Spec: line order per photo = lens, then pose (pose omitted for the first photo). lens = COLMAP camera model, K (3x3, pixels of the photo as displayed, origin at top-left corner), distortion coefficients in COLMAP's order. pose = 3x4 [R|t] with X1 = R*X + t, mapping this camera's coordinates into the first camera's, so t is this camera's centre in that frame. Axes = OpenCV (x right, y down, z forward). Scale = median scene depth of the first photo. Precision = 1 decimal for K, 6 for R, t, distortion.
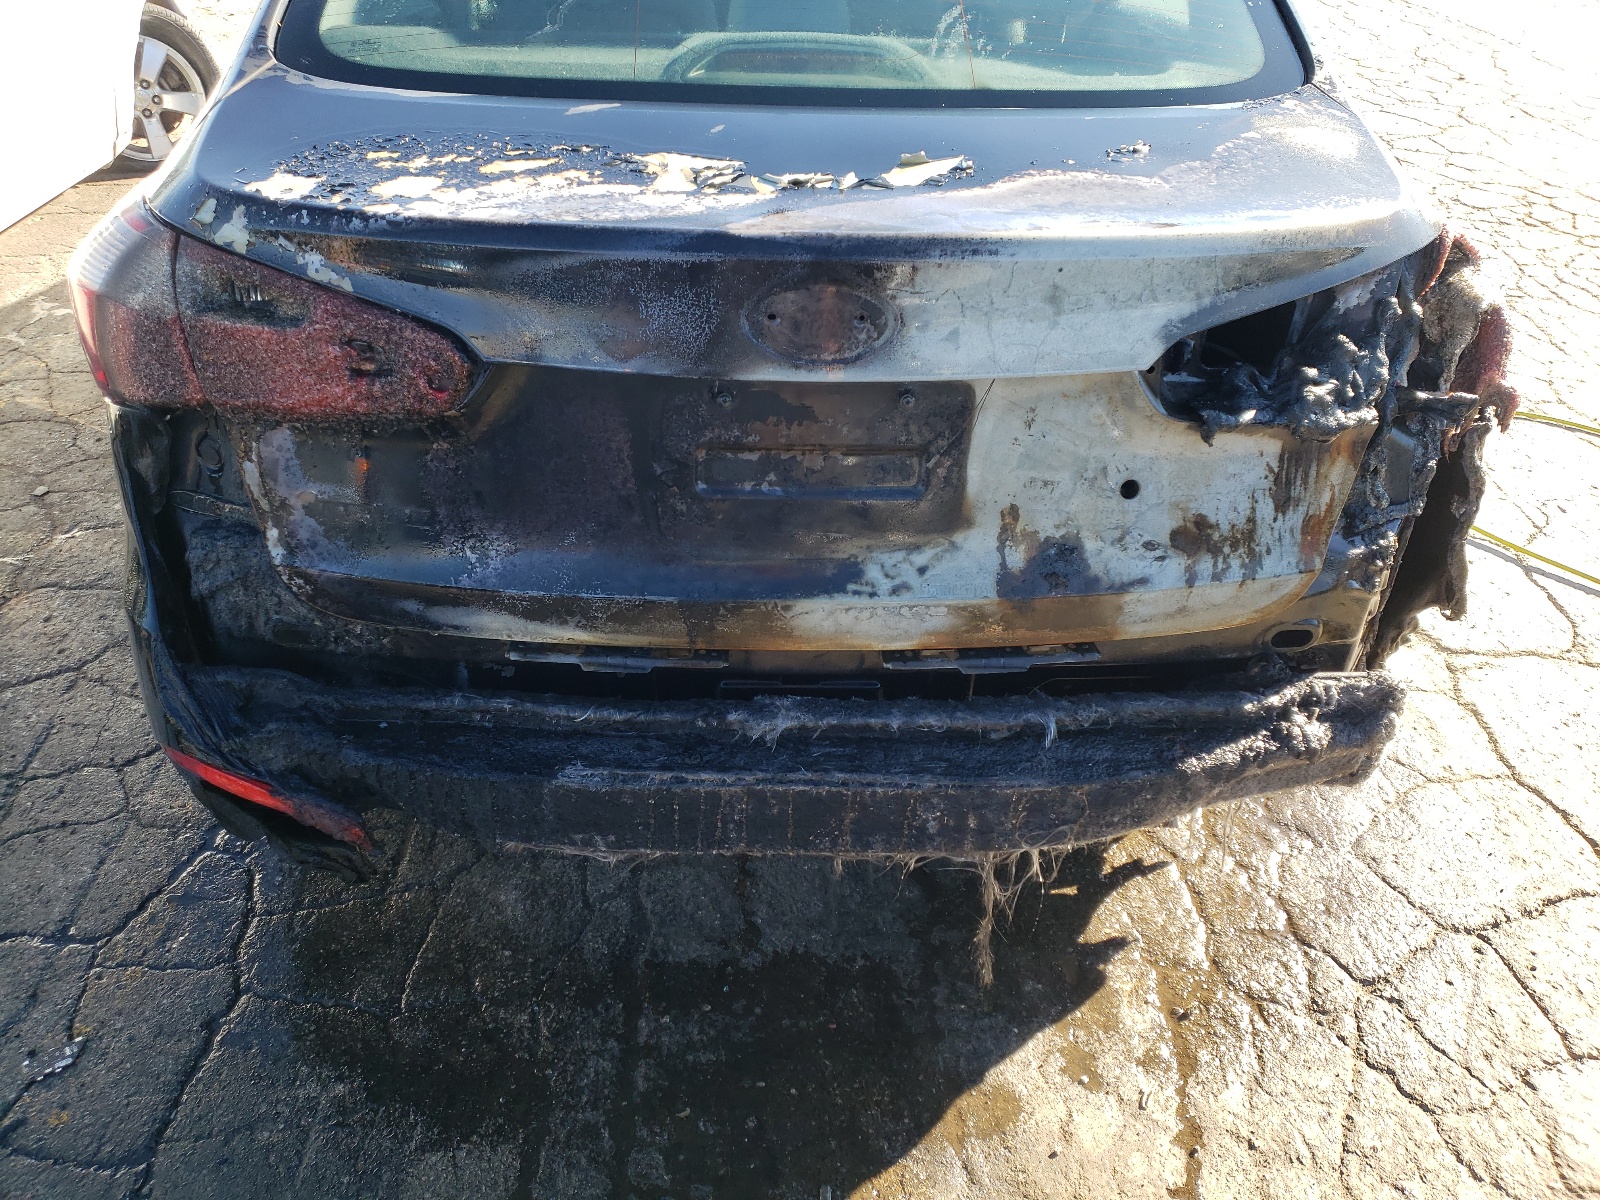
lens RADIAL K [[1203.5, 0, 799.4], [0, 1203.5, 600.3], [0, 0, 1]] dist [-0.007179, -0.005133]
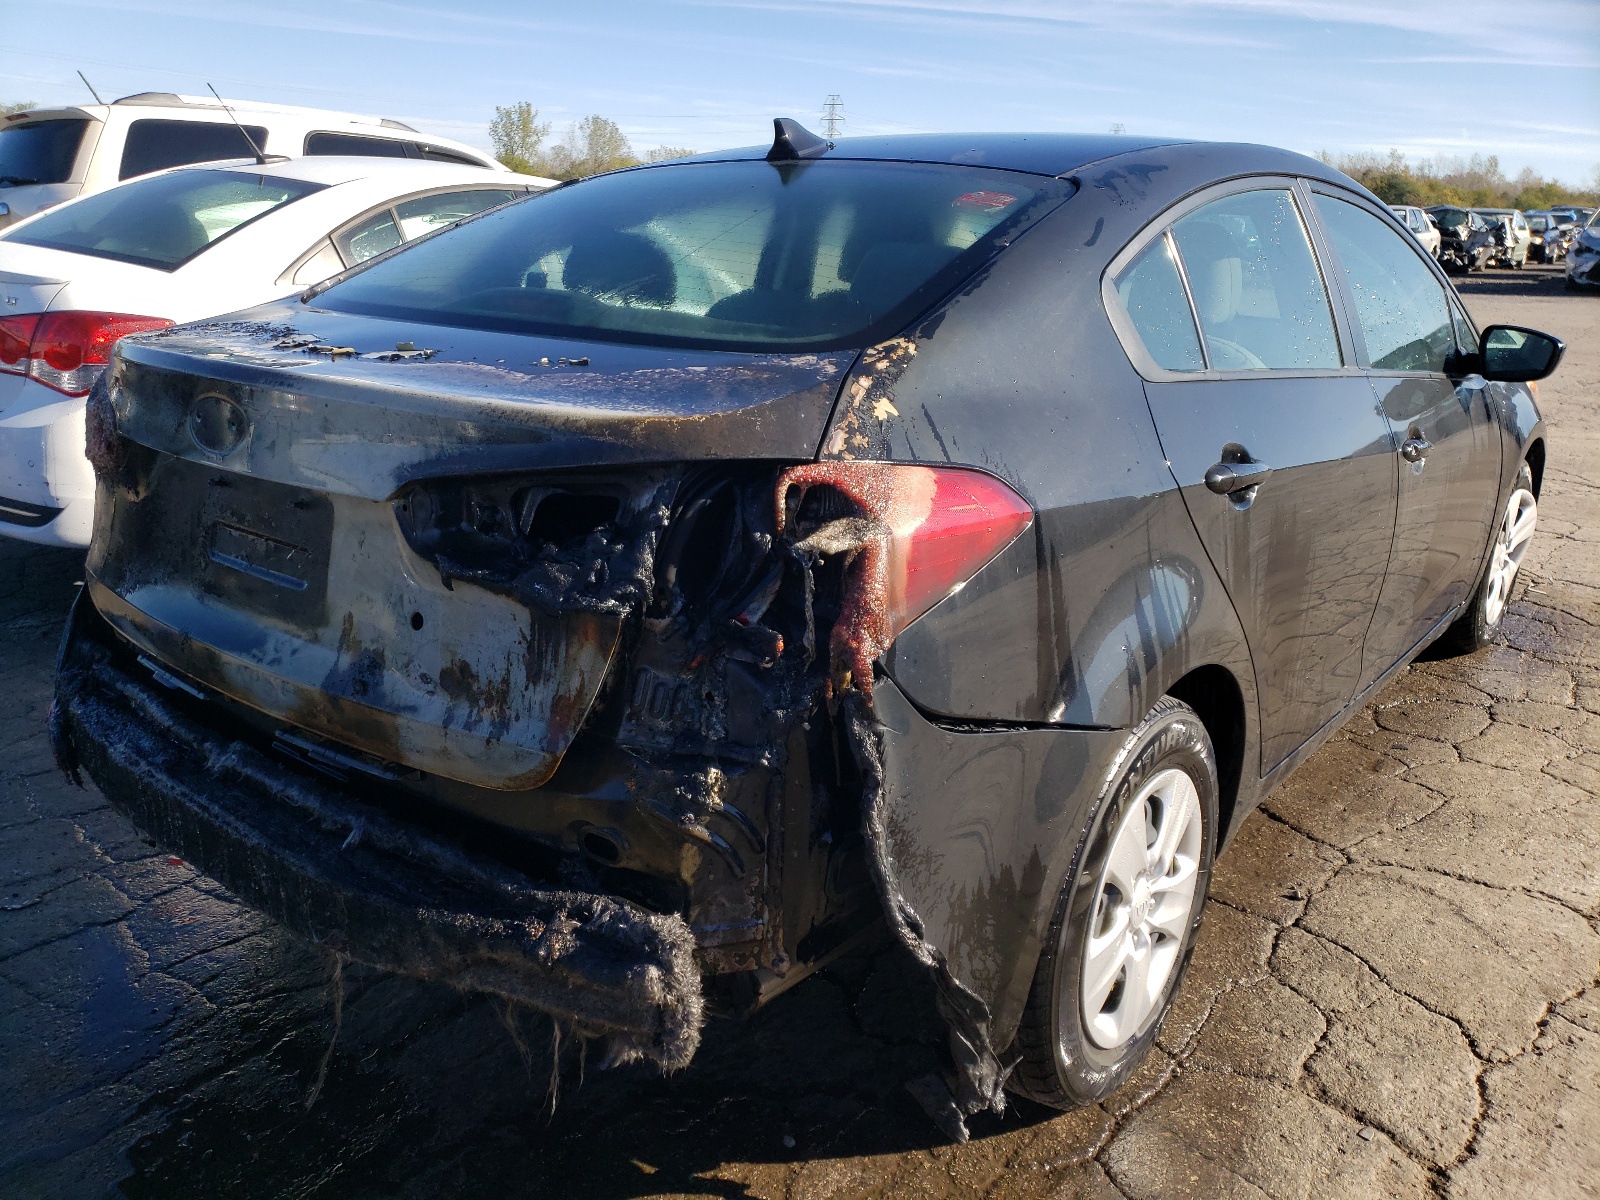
lens RADIAL K [[1203.5, 0, 800.9], [0, 1203.5, 594.5], [0, 0, 1]] dist [-0.007179, -0.005133]
pose [[0.797575, 0.185877, -0.573867, 1.171855], [-0.360473, 0.909658, -0.206354, -0.012115], [0.483666, 0.371446, 0.792524, 0.269303]]
